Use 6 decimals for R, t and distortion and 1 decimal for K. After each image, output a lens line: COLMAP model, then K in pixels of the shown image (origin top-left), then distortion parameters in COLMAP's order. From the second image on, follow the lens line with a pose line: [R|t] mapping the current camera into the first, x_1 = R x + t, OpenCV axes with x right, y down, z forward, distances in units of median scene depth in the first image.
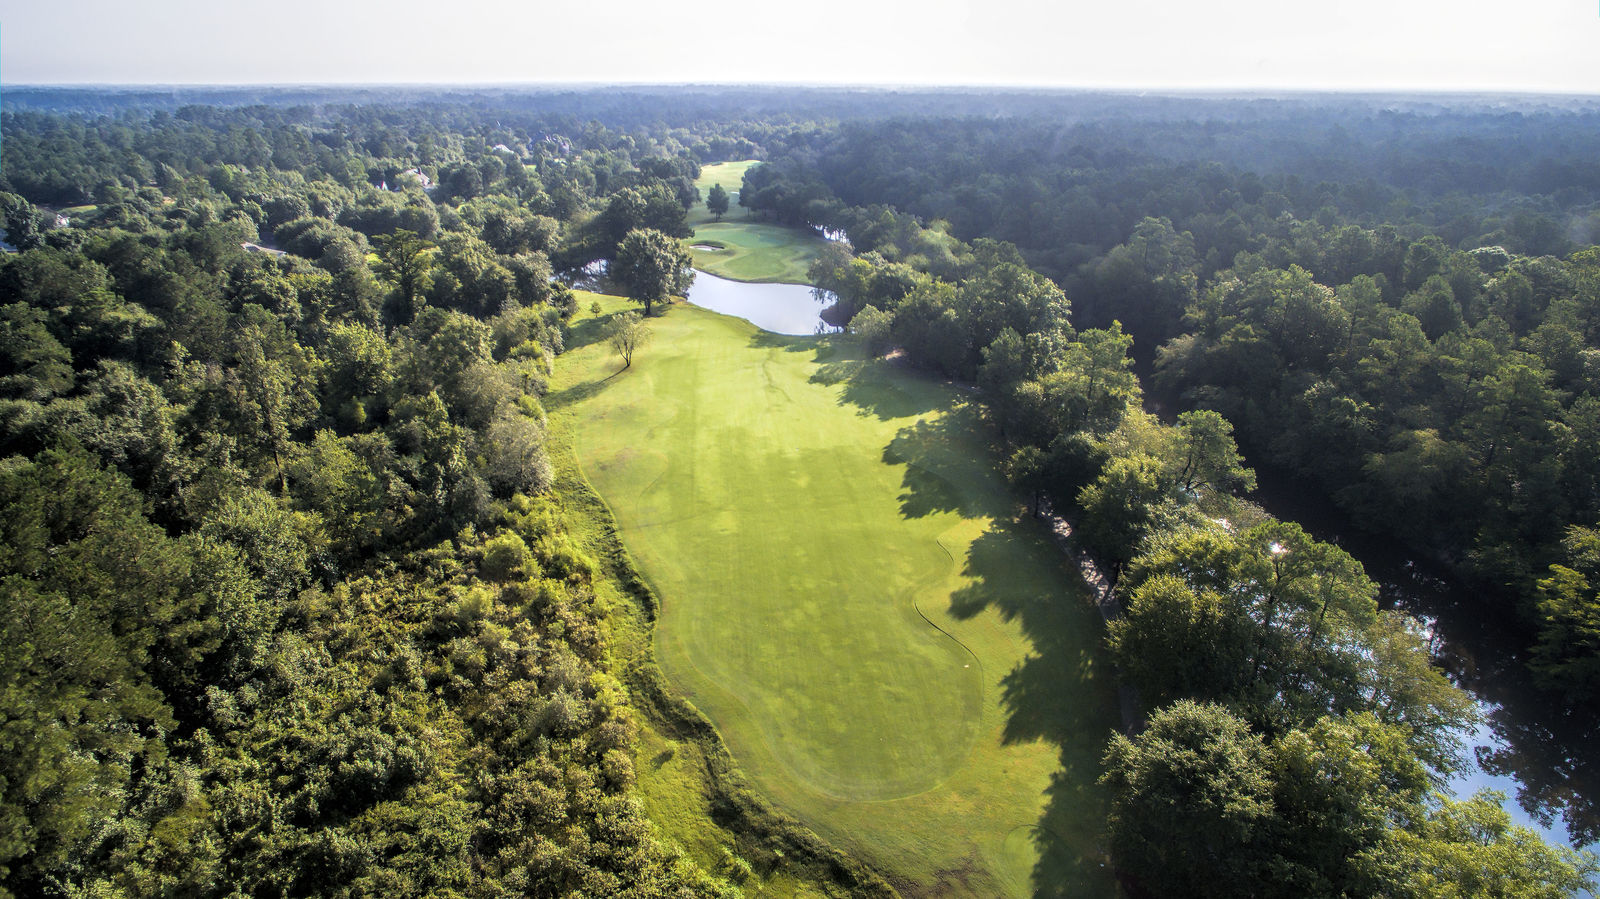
lens RADIAL K [[919.6, 0, 800.0], [0, 919.6, 449.5], [0, 0, 1]] dist [-0.115573, 0.078258]
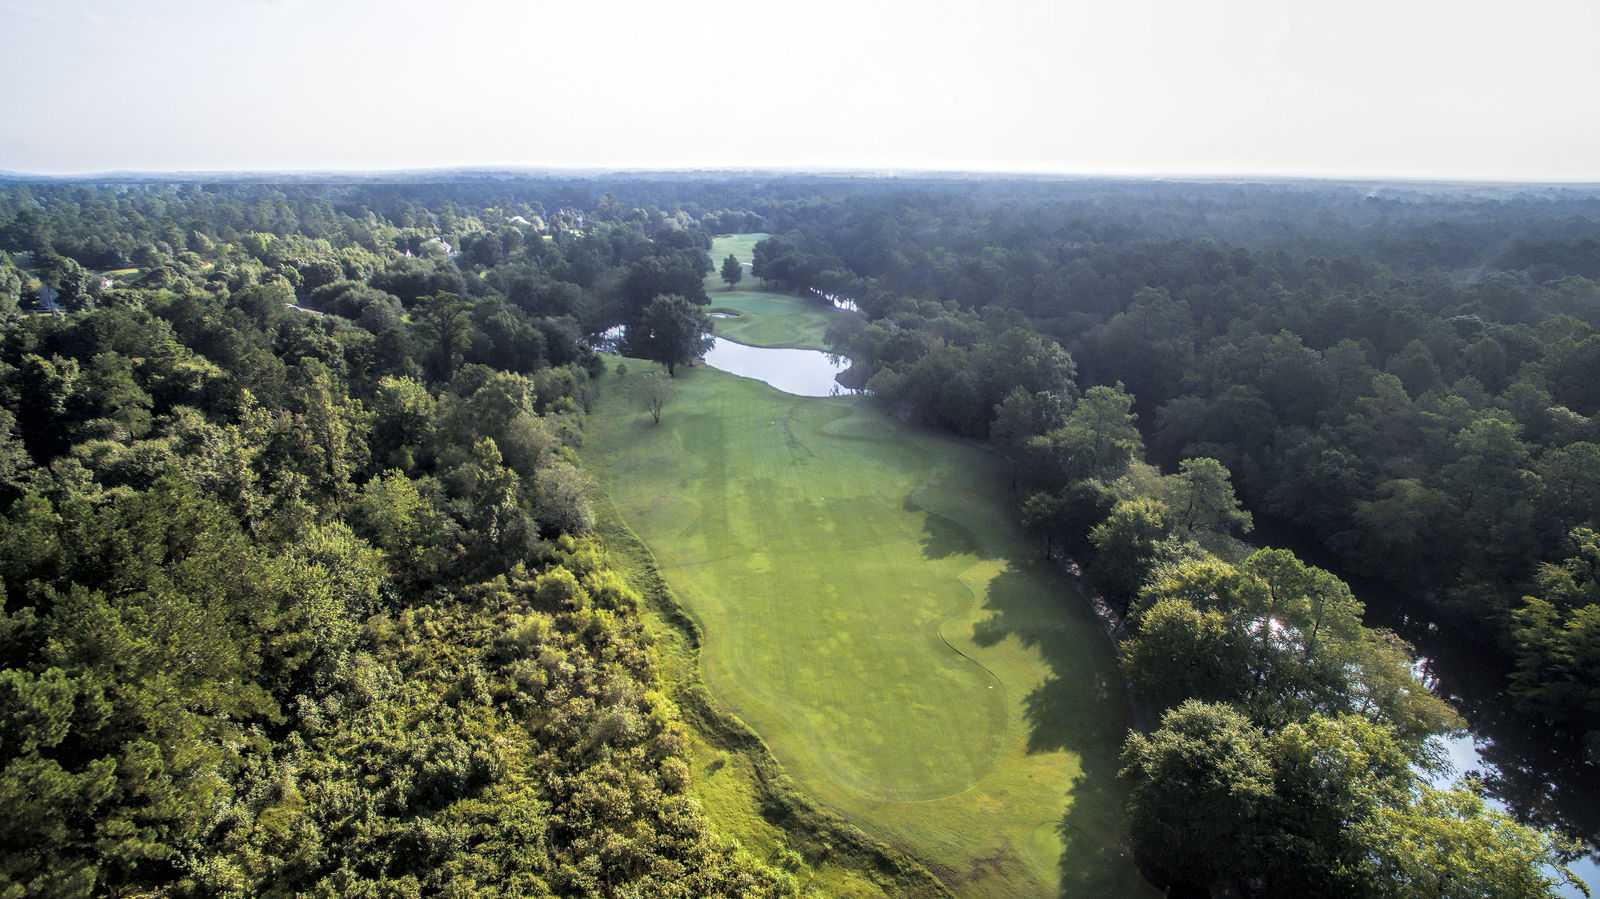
lens RADIAL K [[919.6, 0, 800.0], [0, 919.6, 449.5], [0, 0, 1]] dist [-0.115573, 0.078258]
pose [[0.999969, 0.007757, 0.001588, -0.041555], [-0.007612, 0.997004, -0.076977, 0.034473], [-0.002180, 0.076962, 0.997032, -0.087284]]
